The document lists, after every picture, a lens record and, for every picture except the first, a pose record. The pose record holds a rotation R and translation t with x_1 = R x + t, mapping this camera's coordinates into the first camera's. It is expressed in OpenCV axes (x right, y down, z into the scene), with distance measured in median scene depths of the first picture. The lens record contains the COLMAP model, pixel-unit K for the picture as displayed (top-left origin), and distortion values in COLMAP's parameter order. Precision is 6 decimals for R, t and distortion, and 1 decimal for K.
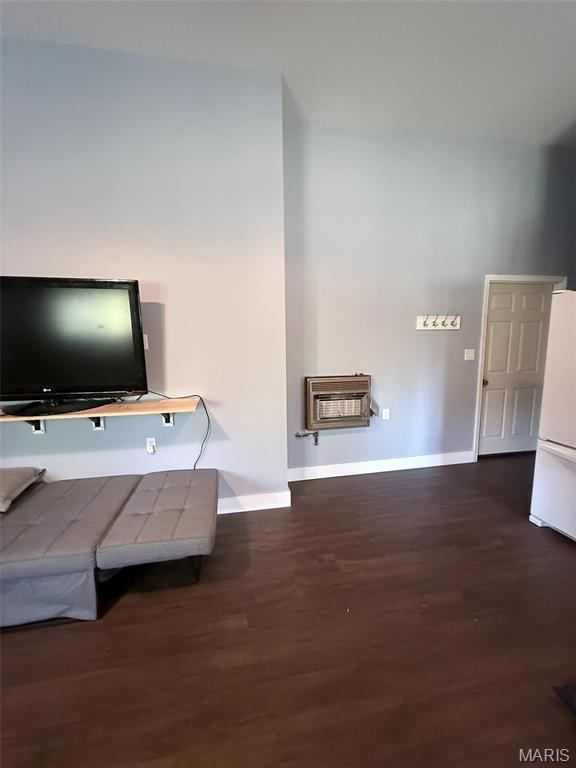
lens RADIAL K [[304.8, 0, 287.5], [0, 304.8, 382.4], [0, 0, 1]] dist [0.002694, -0.000053]
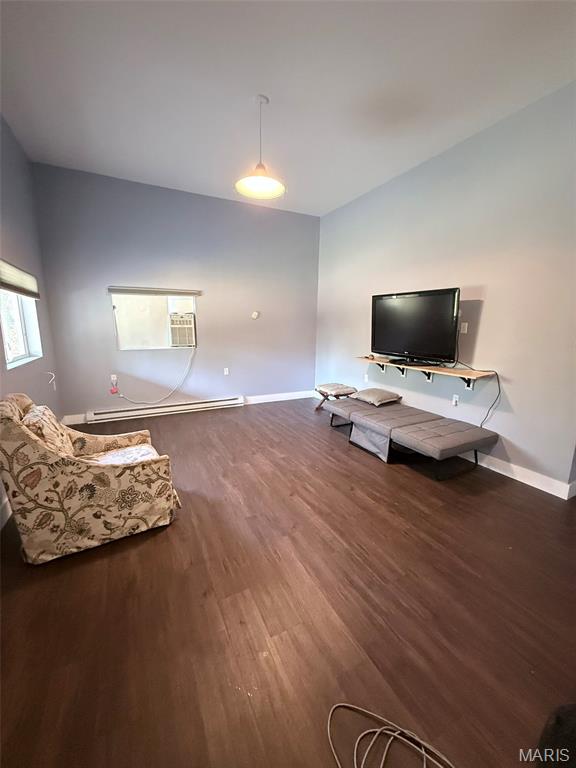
lens RADIAL K [[304.8, 0, 287.5], [0, 304.8, 382.4], [0, 0, 1]] dist [0.002694, -0.000053]
pose [[0.293694, 0.194964, -0.935806, 0.741289], [-0.145886, 0.976653, 0.157689, 0.015503], [0.944702, 0.090209, 0.315280, -0.241041]]
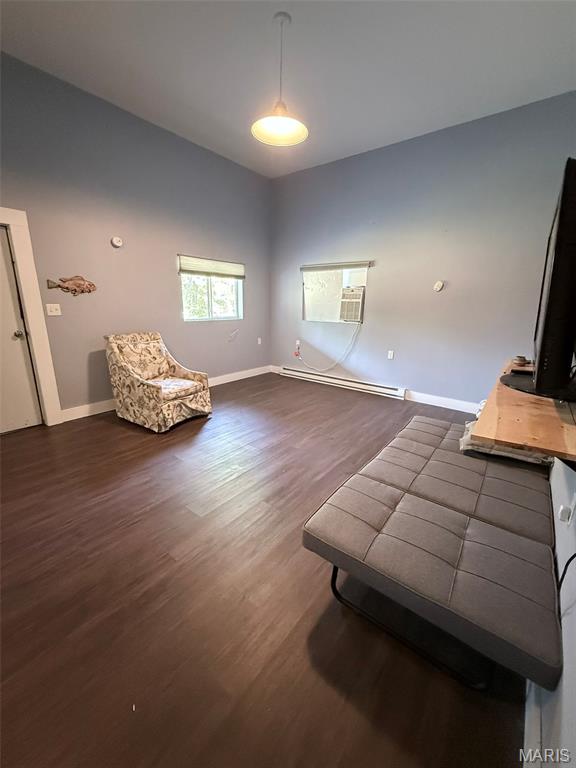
lens RADIAL K [[307.8, 0, 289.0], [0, 307.8, 382.9], [0, 0, 1]] dist [0.010605, -0.000012]
pose [[-0.745401, 0.169481, -0.644712, 0.197209], [-0.103312, 0.926085, 0.362896, -0.132712], [0.658562, 0.337110, -0.672795, 1.112937]]
